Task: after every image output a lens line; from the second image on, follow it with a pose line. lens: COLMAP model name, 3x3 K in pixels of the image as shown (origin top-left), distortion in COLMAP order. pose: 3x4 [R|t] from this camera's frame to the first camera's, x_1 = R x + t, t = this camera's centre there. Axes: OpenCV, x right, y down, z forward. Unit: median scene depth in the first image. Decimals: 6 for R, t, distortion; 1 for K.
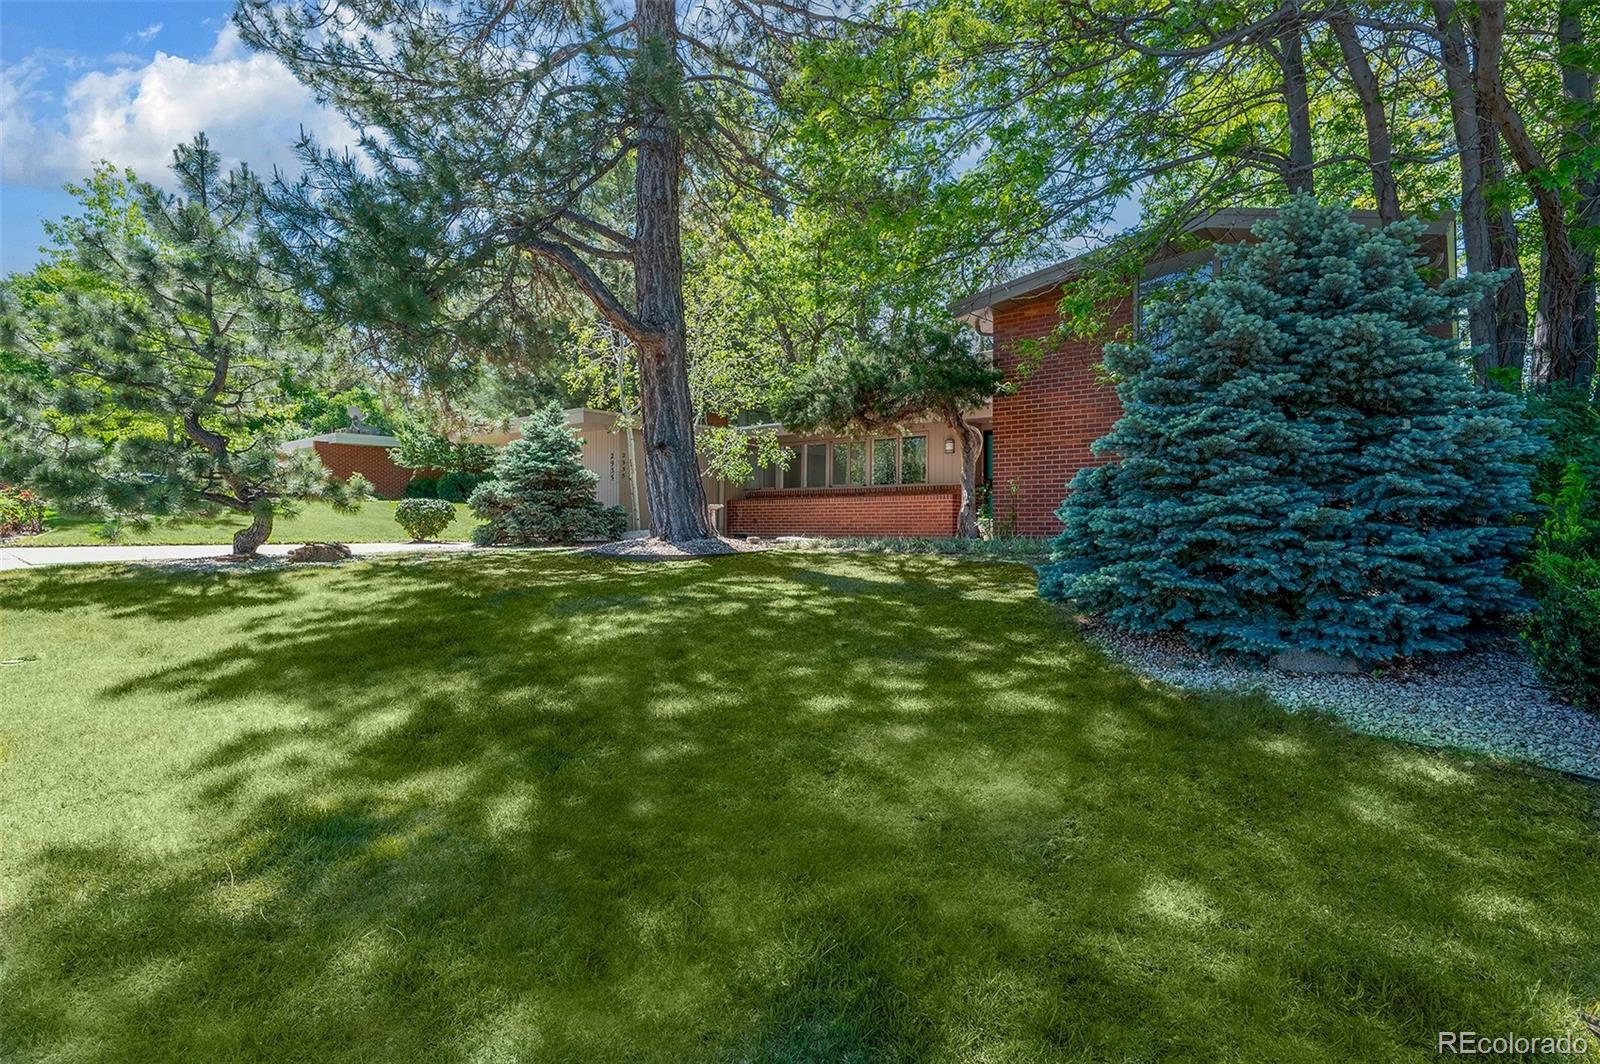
lens RADIAL K [[823.6, 0, 800.0], [0, 823.6, 532.0], [0, 0, 1]] dist [0.000440, 0.000008]
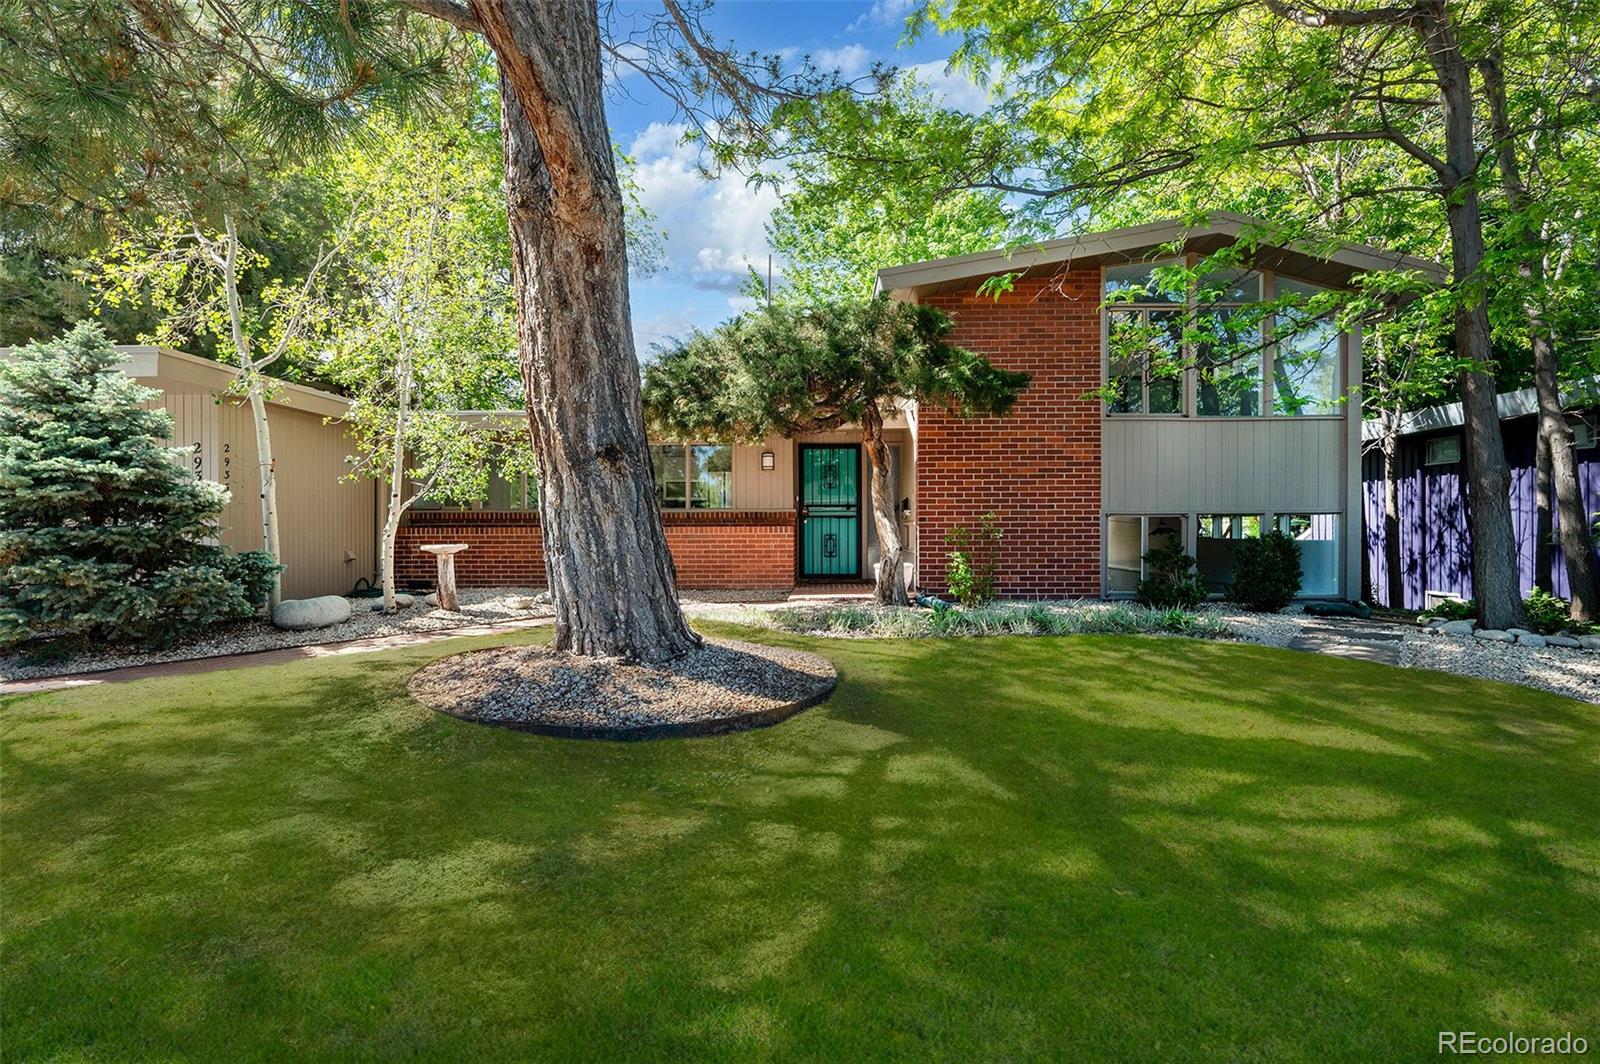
lens RADIAL K [[786.4, 0, 800.0], [0, 786.4, 532.0], [0, 0, 1]] dist [0.000414, -0.000768]
pose [[0.797929, -0.007659, 0.602702, -0.259201], [0.006172, 0.999971, 0.004536, -0.046535], [-0.602719, 0.000100, 0.797953, 0.446296]]
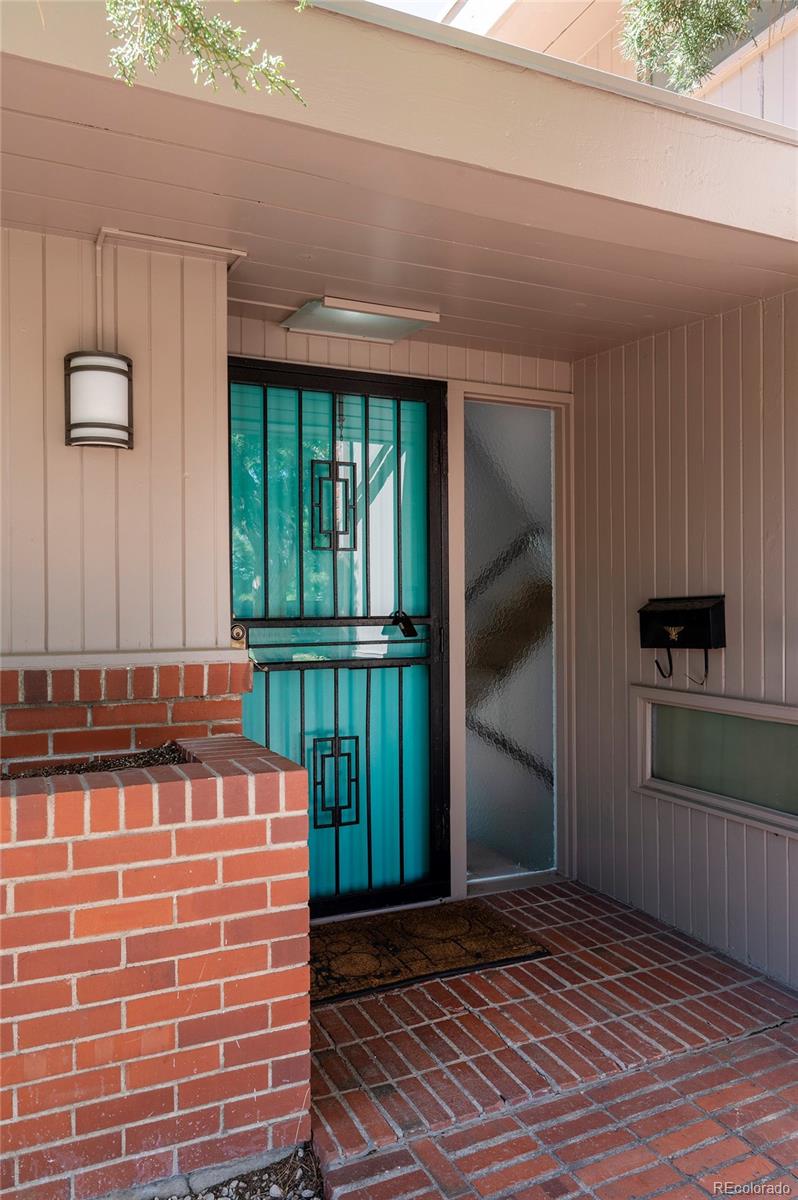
lens RADIAL K [[873.1, 0, 399.0], [0, 873.1, 600.0], [0, 0, 1]] dist [-0.006286, -0.003079]
pose [[0.424265, -0.005493, 0.905521, 0.073474], [0.005019, 0.999981, 0.003715, -0.076756], [-0.905524, 0.002969, 0.424285, 0.986392]]
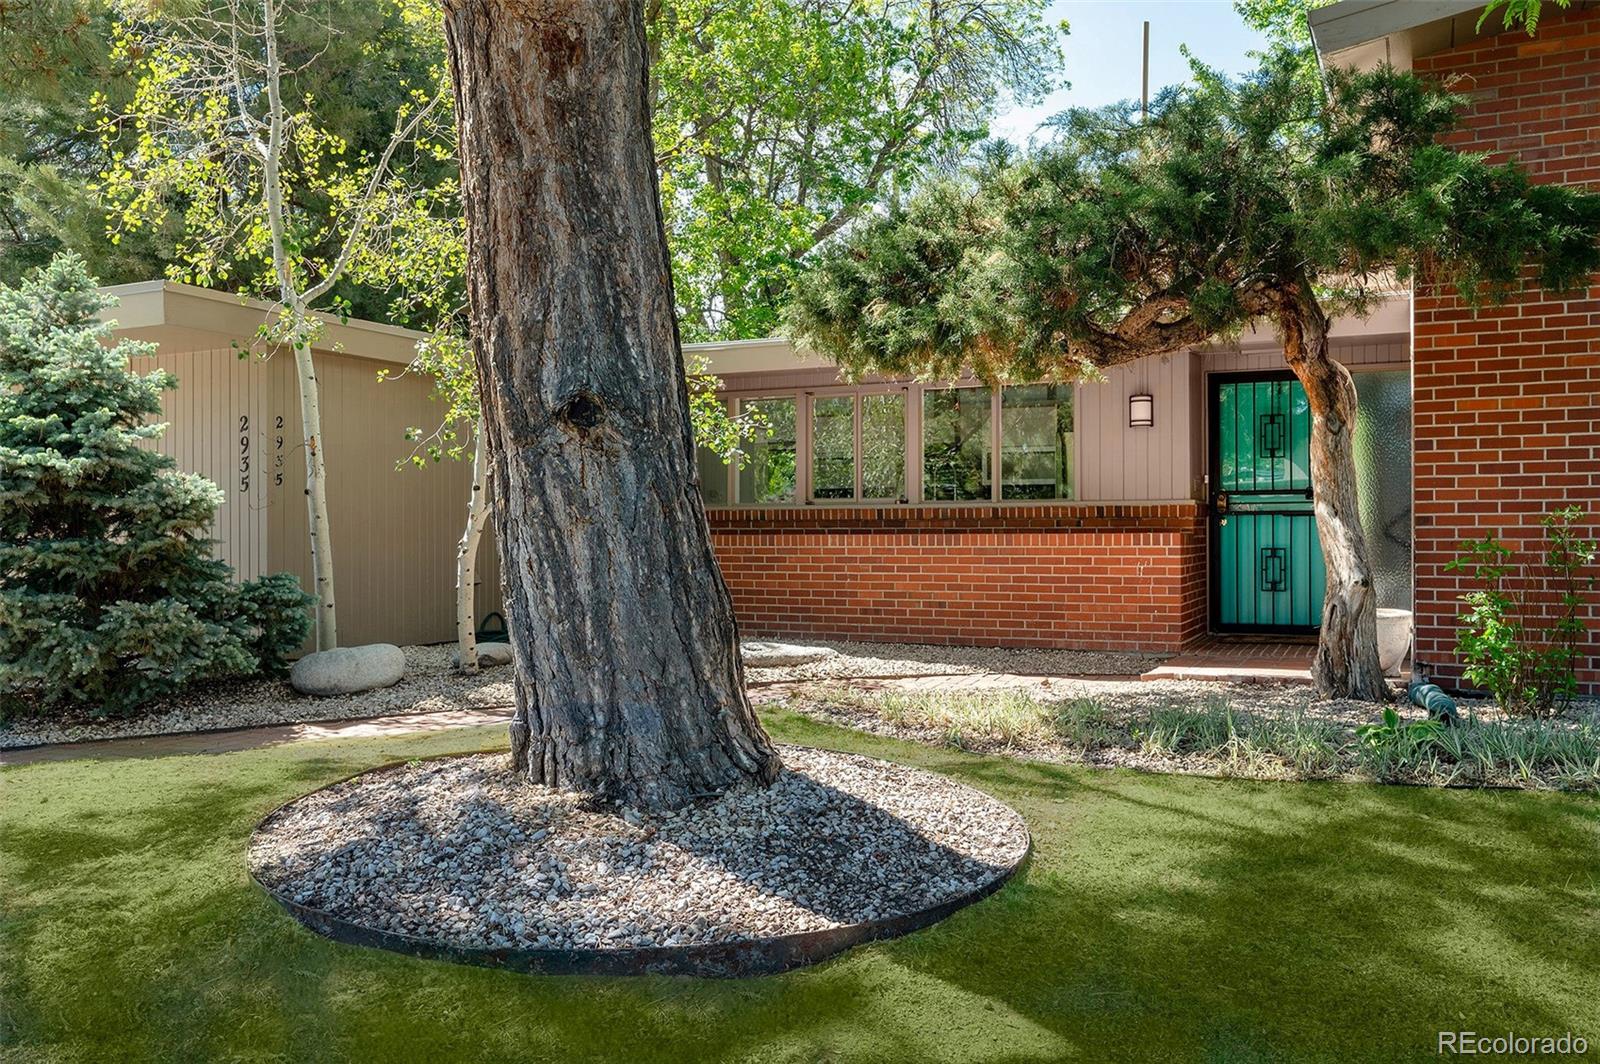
lens RADIAL K [[1310.1, 0, 800.0], [0, 1310.1, 532.0], [0, 0, 1]] dist [-0.007227, 0.007783]
pose [[0.972451, -0.008038, 0.232968, -0.146780], [0.007950, 0.999968, 0.001317, -0.051483], [-0.232971, 0.000572, 0.972483, 0.458084]]
